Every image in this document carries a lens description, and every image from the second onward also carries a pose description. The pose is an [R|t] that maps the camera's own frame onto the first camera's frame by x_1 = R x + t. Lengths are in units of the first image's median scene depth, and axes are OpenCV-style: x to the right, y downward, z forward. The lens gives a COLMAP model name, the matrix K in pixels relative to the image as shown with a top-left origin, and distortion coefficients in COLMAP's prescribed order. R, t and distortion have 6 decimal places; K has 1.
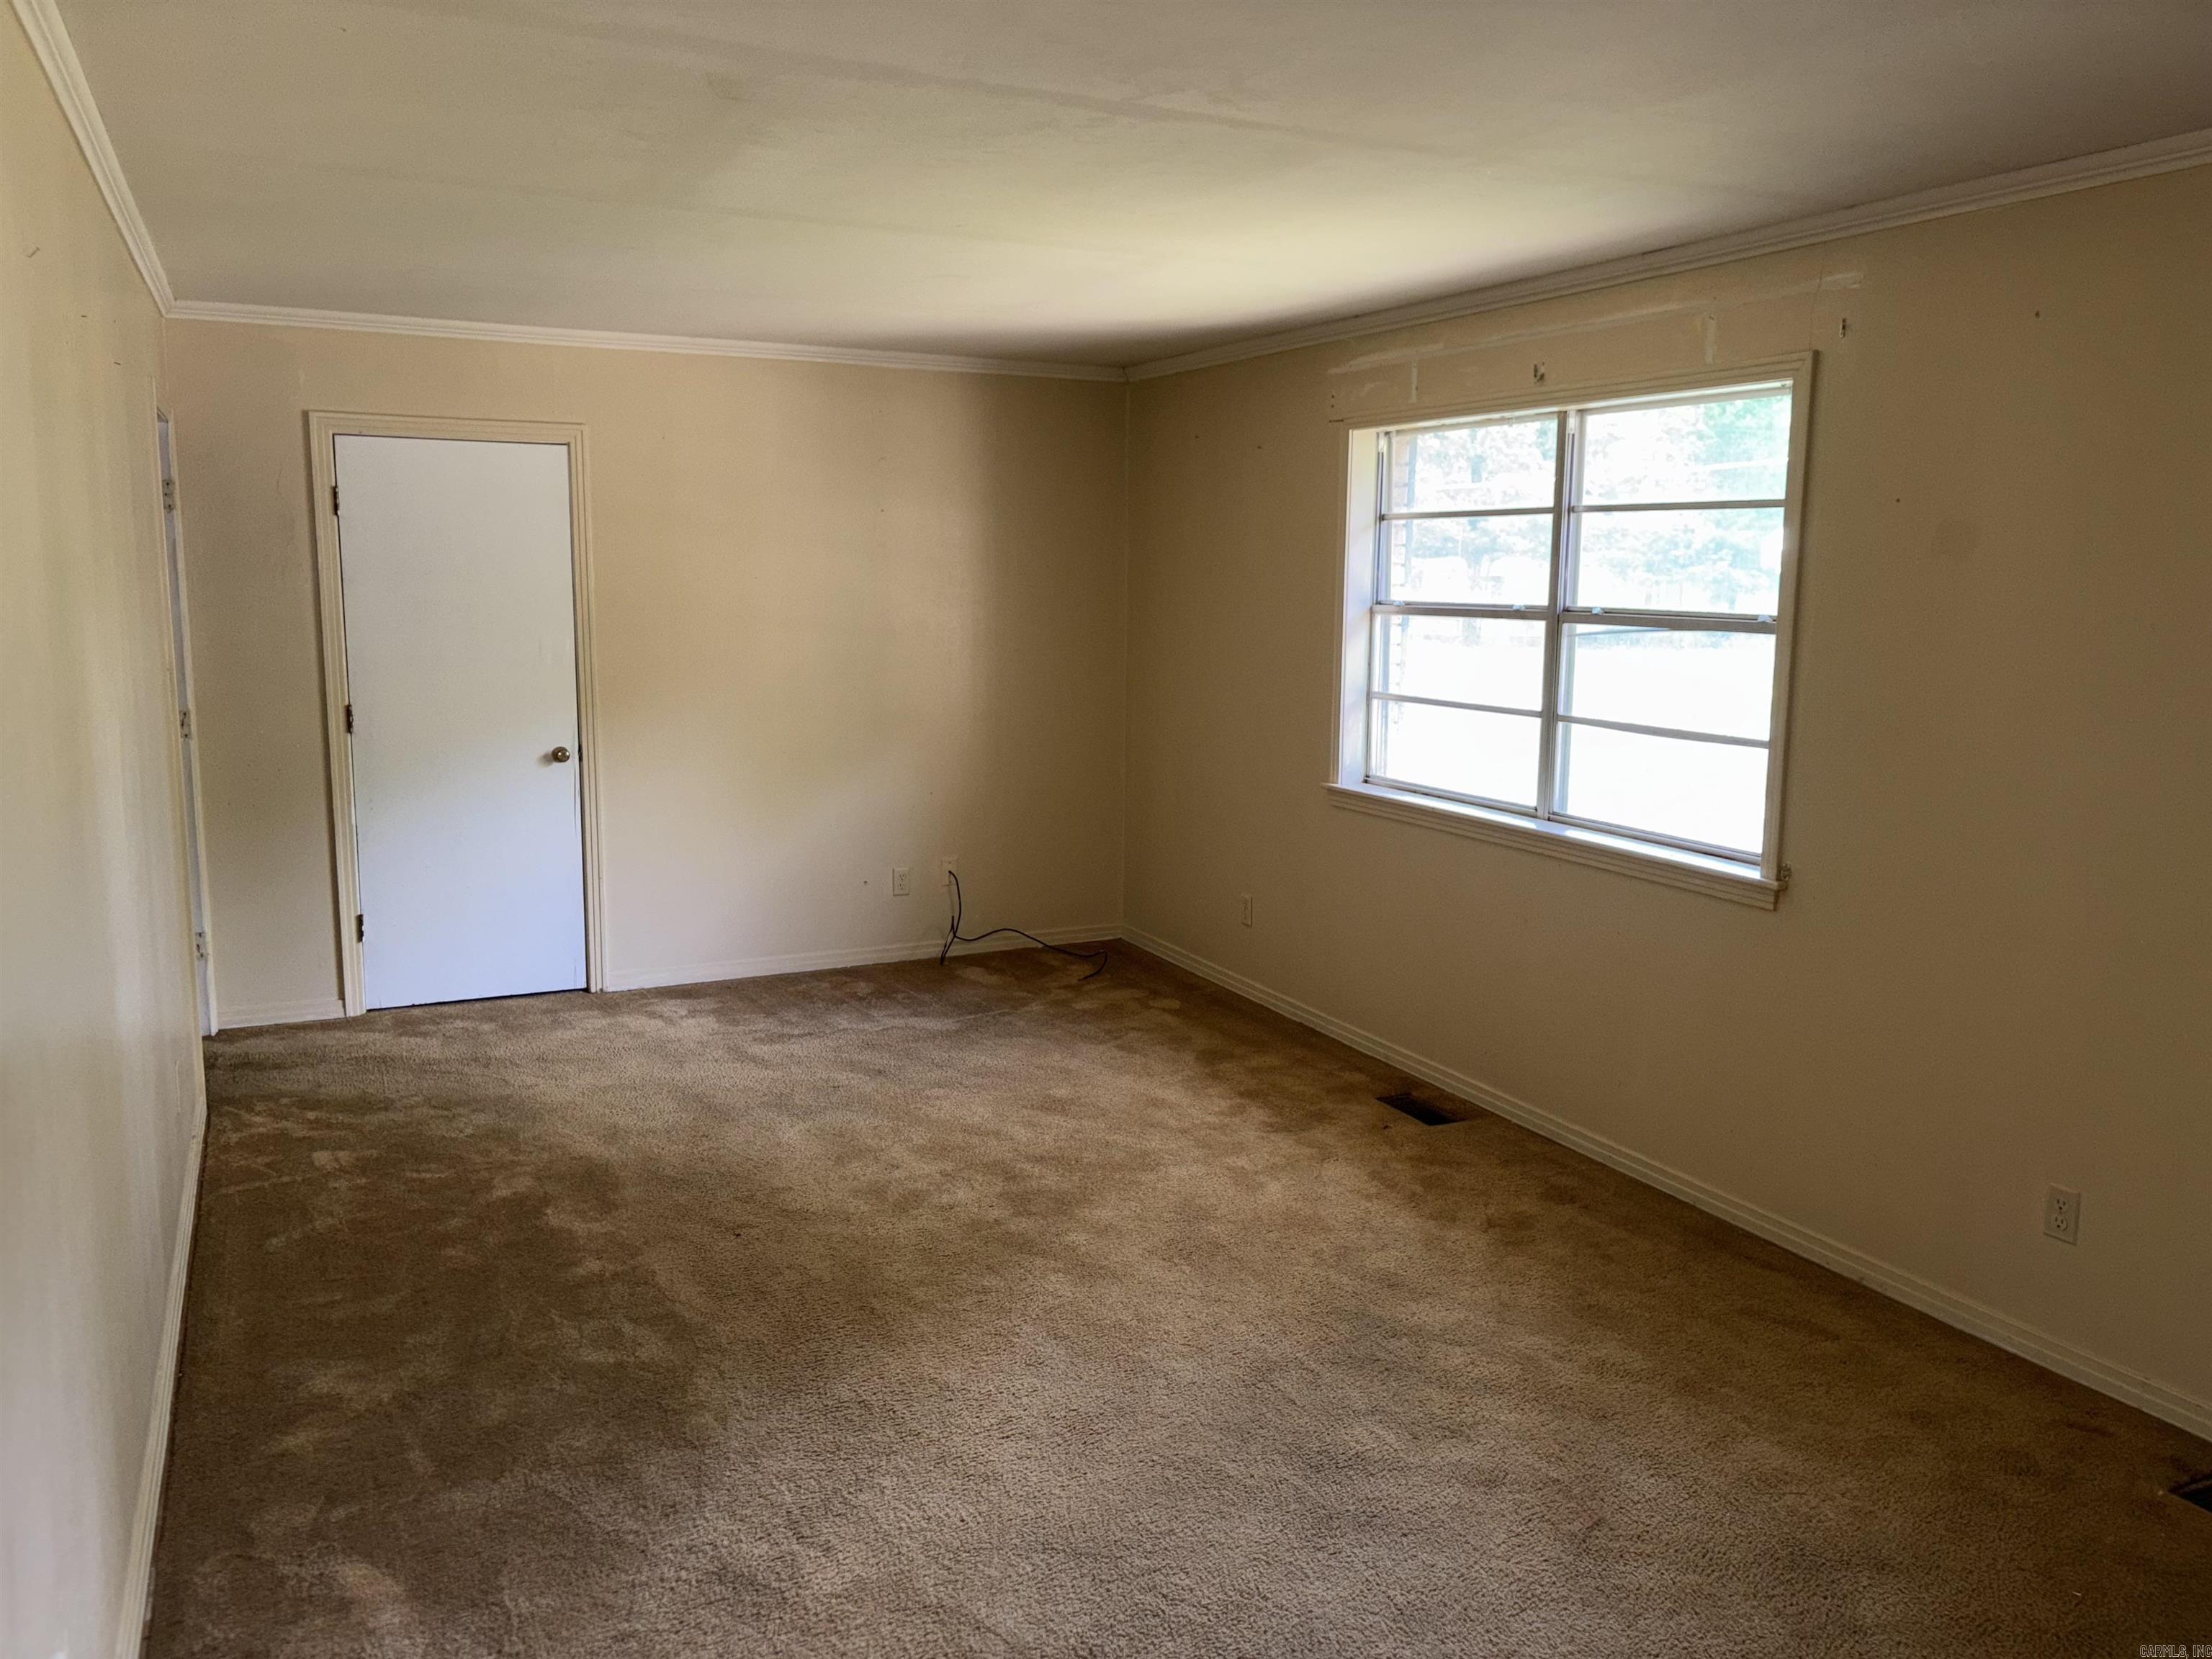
lens RADIAL K [[1669.1, 0, 1104.9], [0, 1669.1, 832.1], [0, 0, 1]] dist [0.066248, -0.070735]
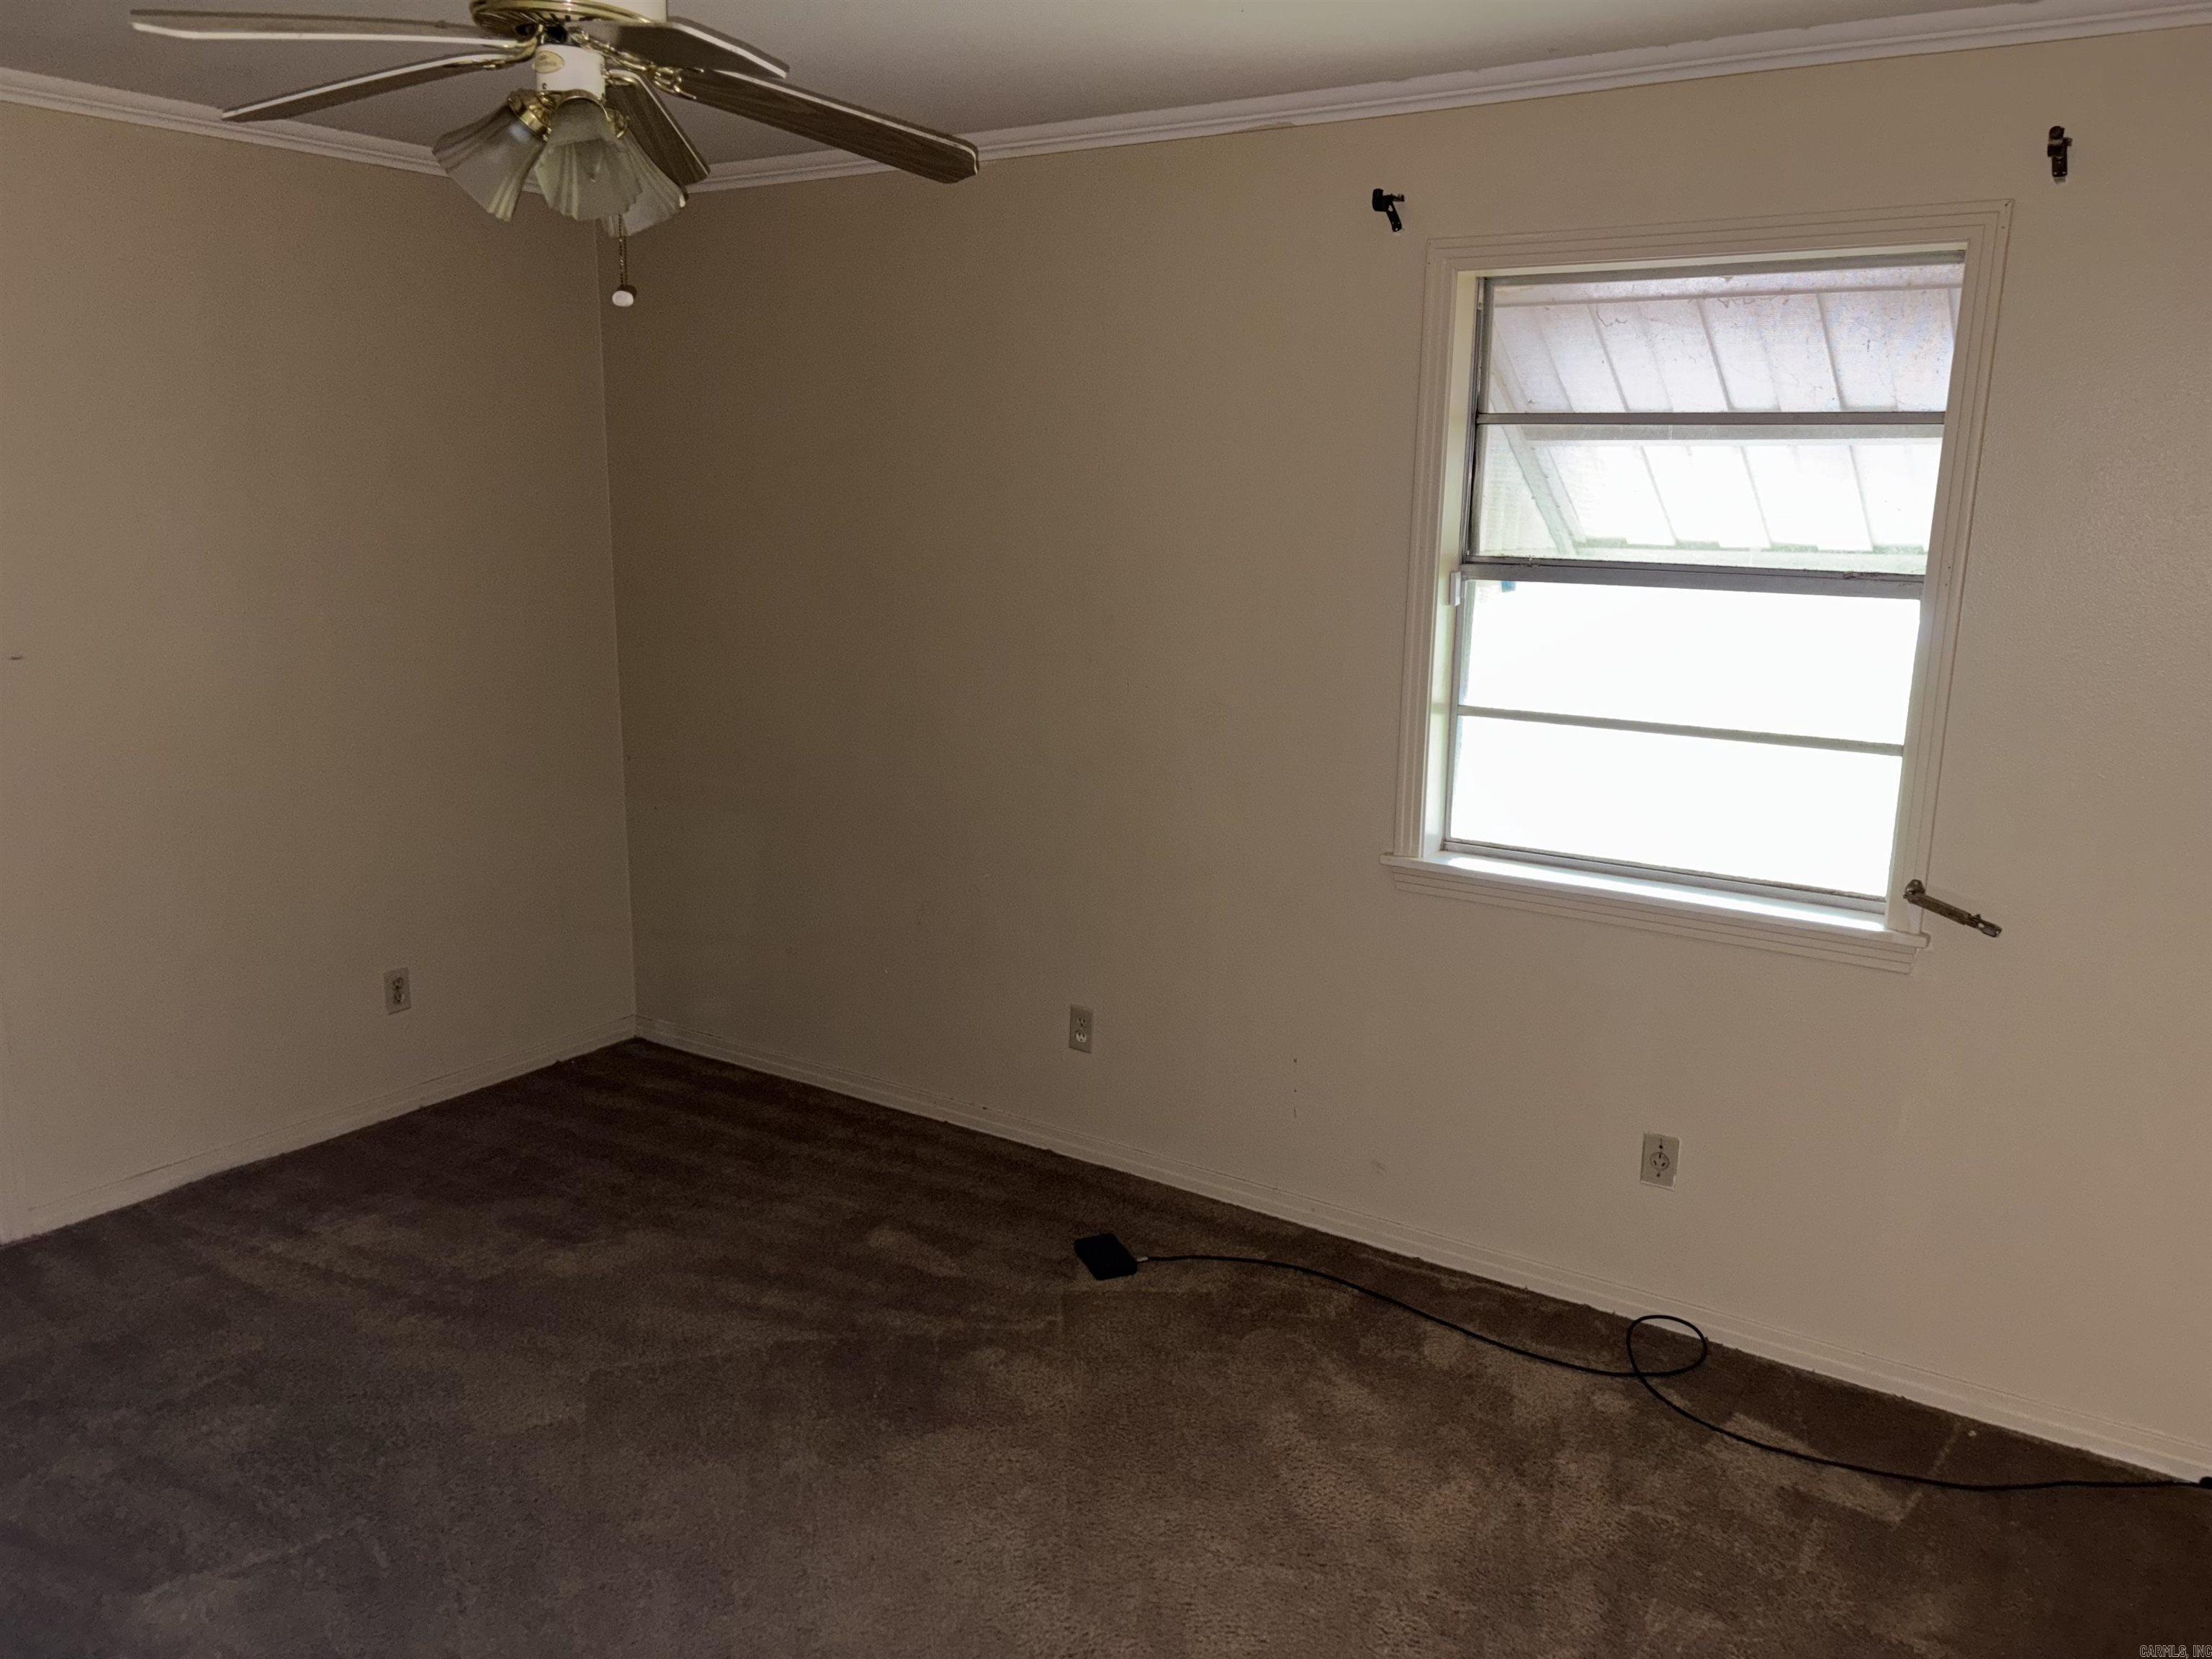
lens RADIAL K [[1669.1, 0, 1108.7], [0, 1669.1, 828.8], [0, 0, 1]] dist [0.066248, -0.070735]
pose [[0.831654, -0.098433, 0.546500, -0.282898], [0.069112, 0.994859, 0.074016, -0.091575], [-0.550977, -0.023786, 0.834182, 0.549812]]
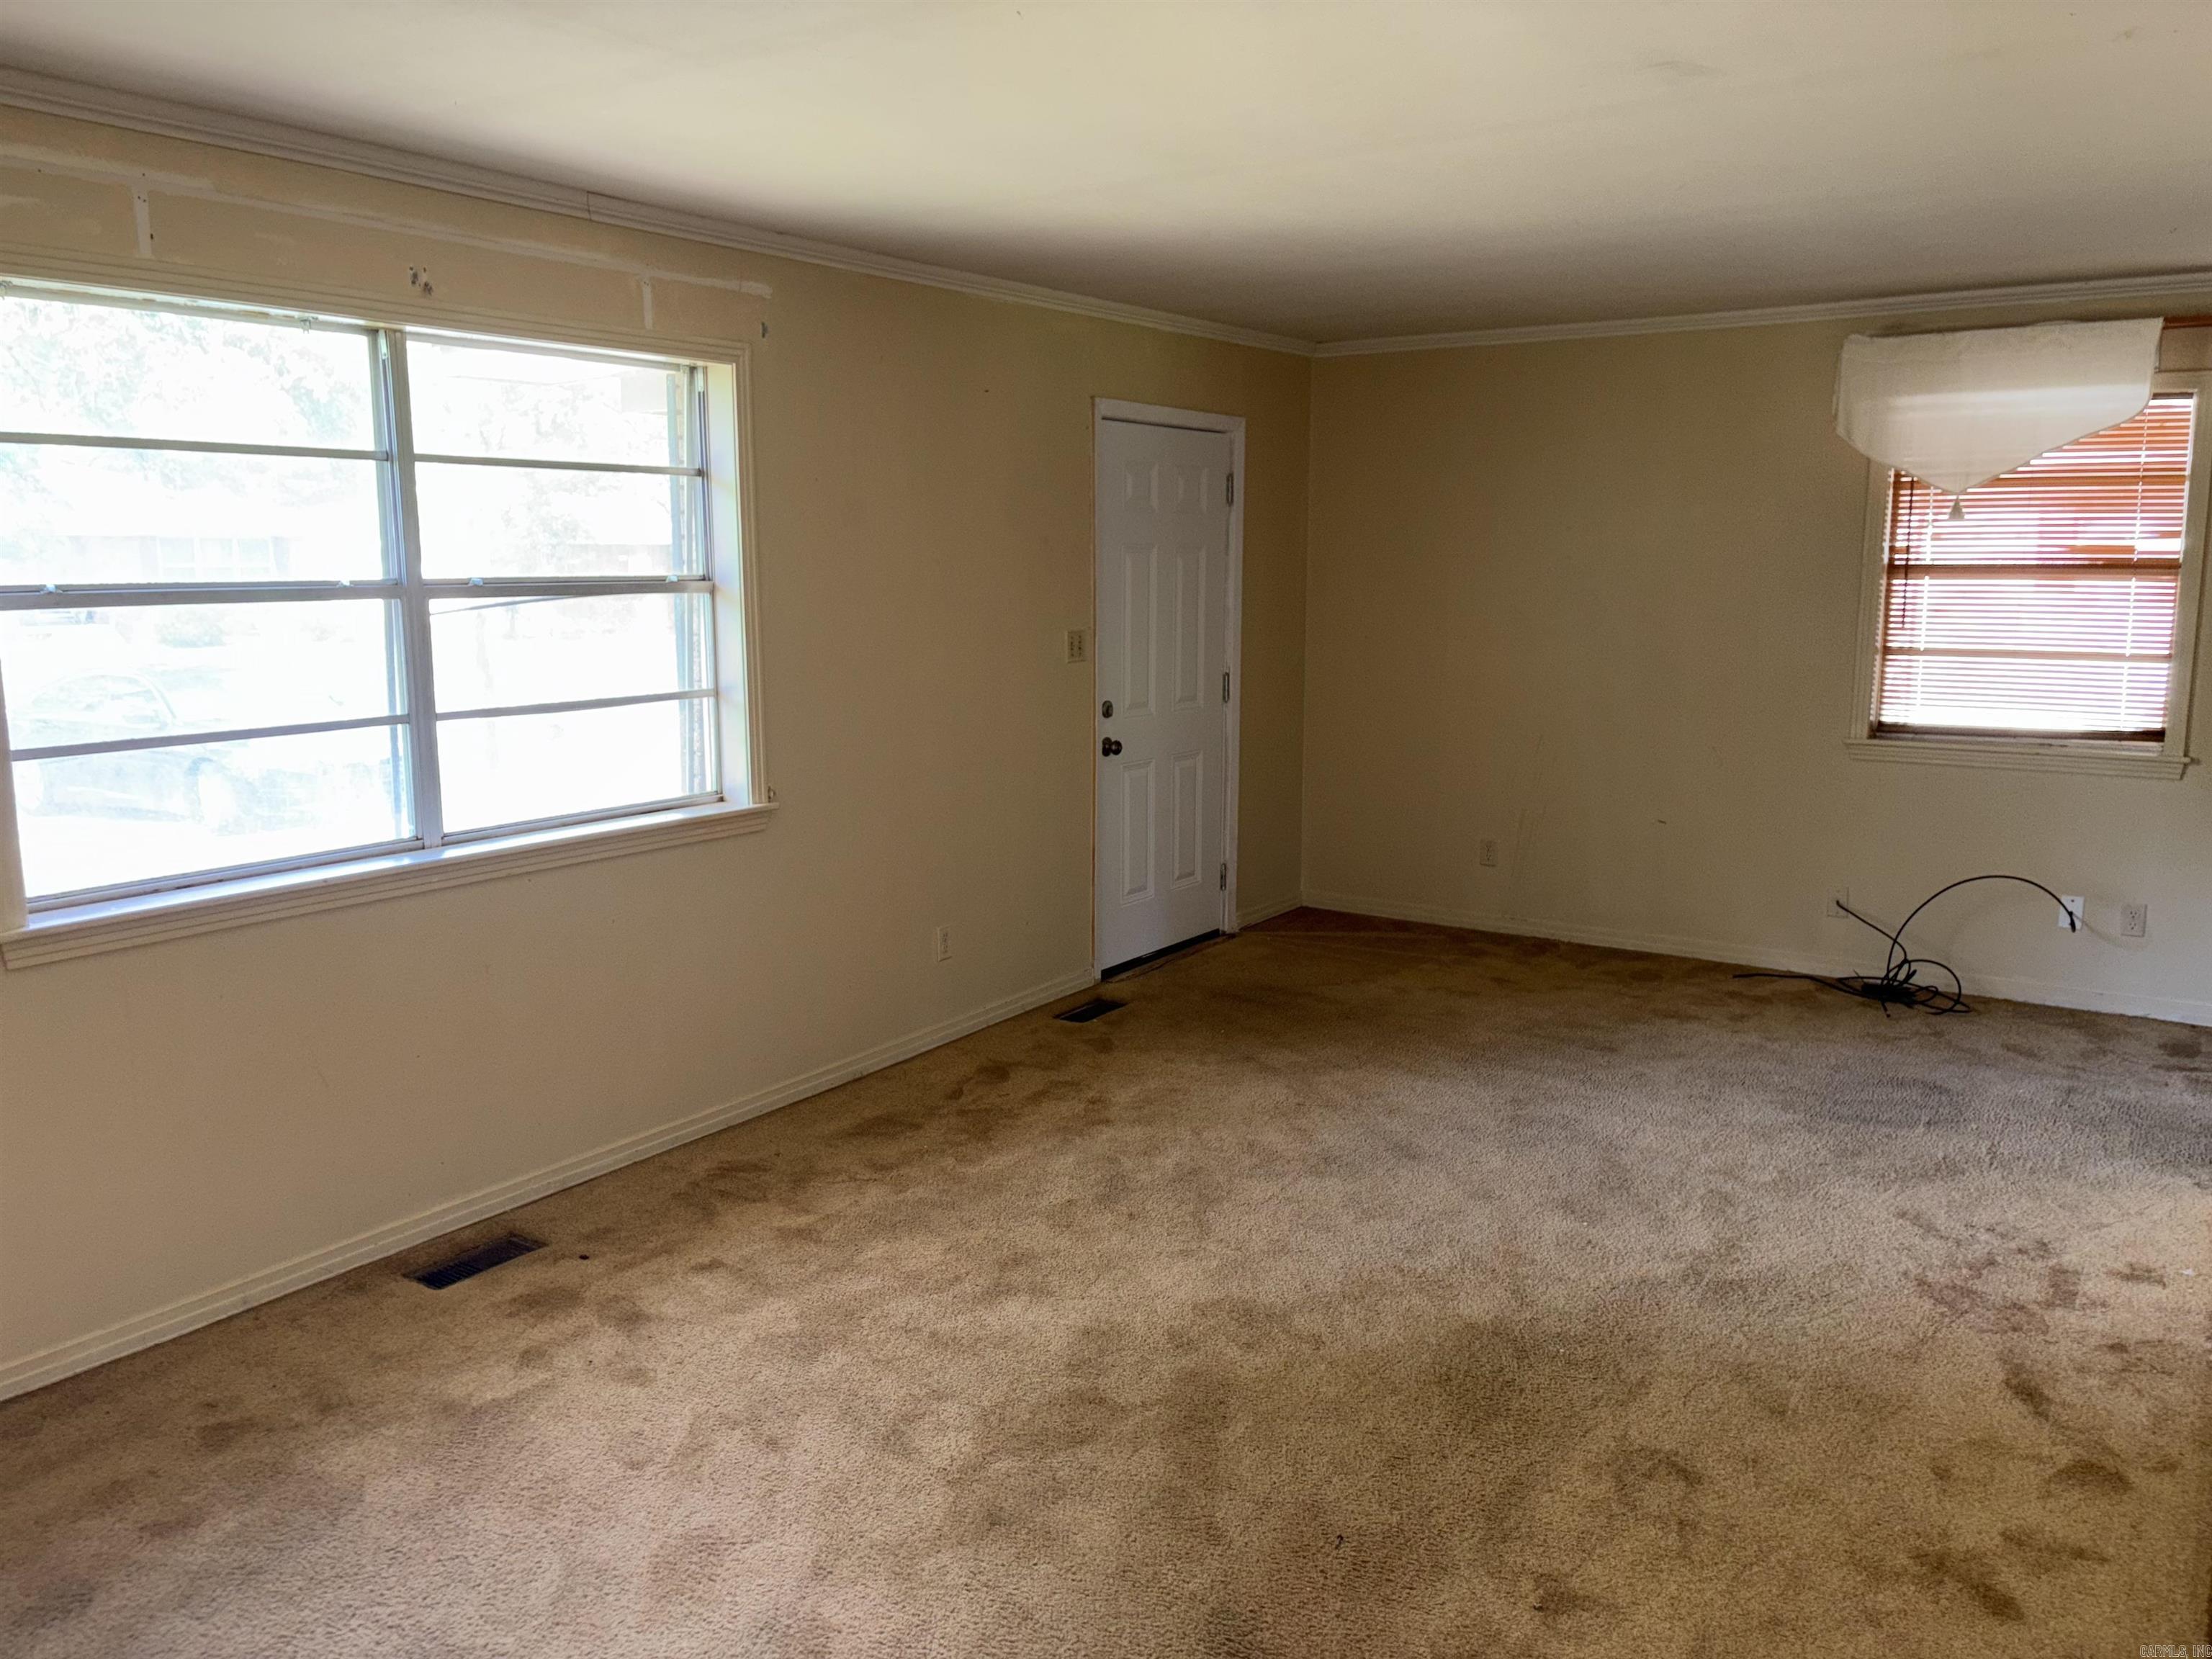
lens RADIAL K [[1669.1, 0, 1101.9], [0, 1669.1, 829.1], [0, 0, 1]] dist [0.066248, -0.070735]
pose [[-0.491001, -0.167667, 0.854872, -0.679974], [0.124042, 0.957850, 0.259109, -0.215933], [-0.862283, 0.233262, -0.449508, 1.273206]]
